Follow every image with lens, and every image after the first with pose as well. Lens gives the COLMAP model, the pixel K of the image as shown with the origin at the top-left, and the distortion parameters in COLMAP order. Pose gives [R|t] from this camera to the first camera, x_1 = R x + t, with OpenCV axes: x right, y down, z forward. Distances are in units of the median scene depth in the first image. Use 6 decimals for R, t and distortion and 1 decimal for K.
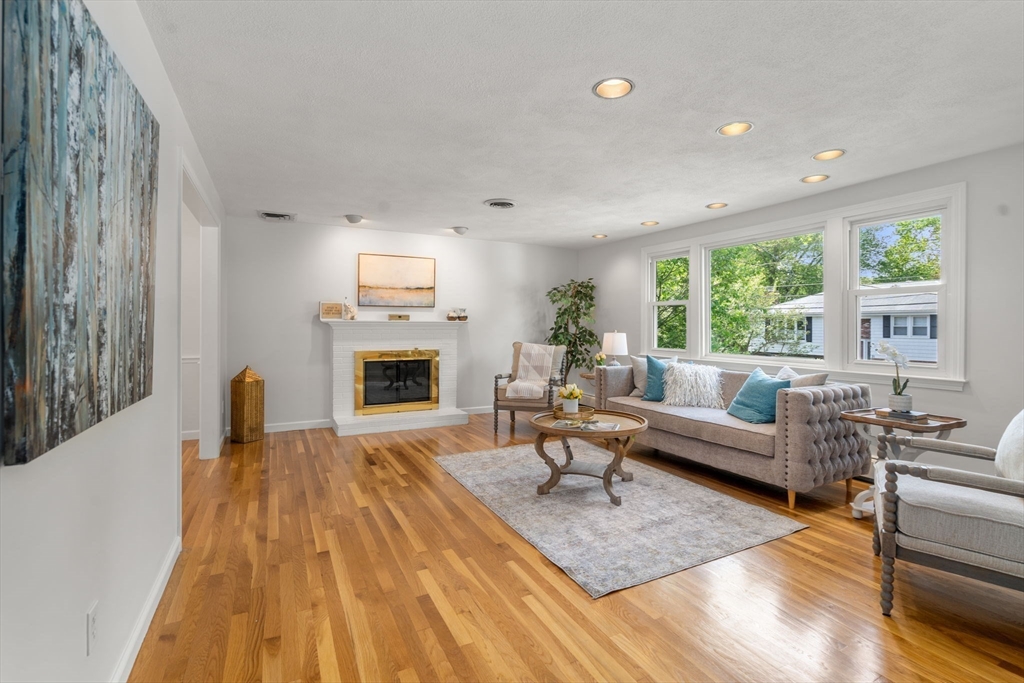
lens RADIAL K [[471.2, 0, 516.3], [0, 471.2, 326.3], [0, 0, 1]] dist [-0.000962, 0.000204]
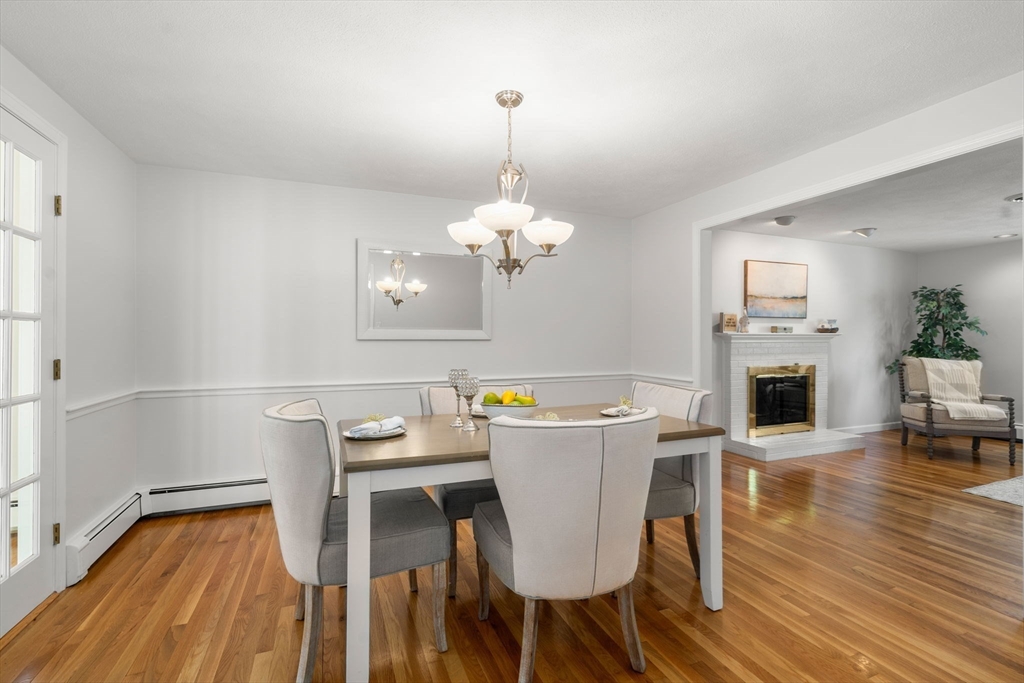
lens RADIAL K [[471.8, 0, 515.3], [0, 471.8, 336.1], [0, 0, 1]] dist [-0.002594, -0.000305]
pose [[0.995750, -0.004246, -0.092000, -0.699822], [0.003374, 0.999948, -0.009629, 0.000583], [0.092036, 0.009277, 0.995712, 0.047944]]
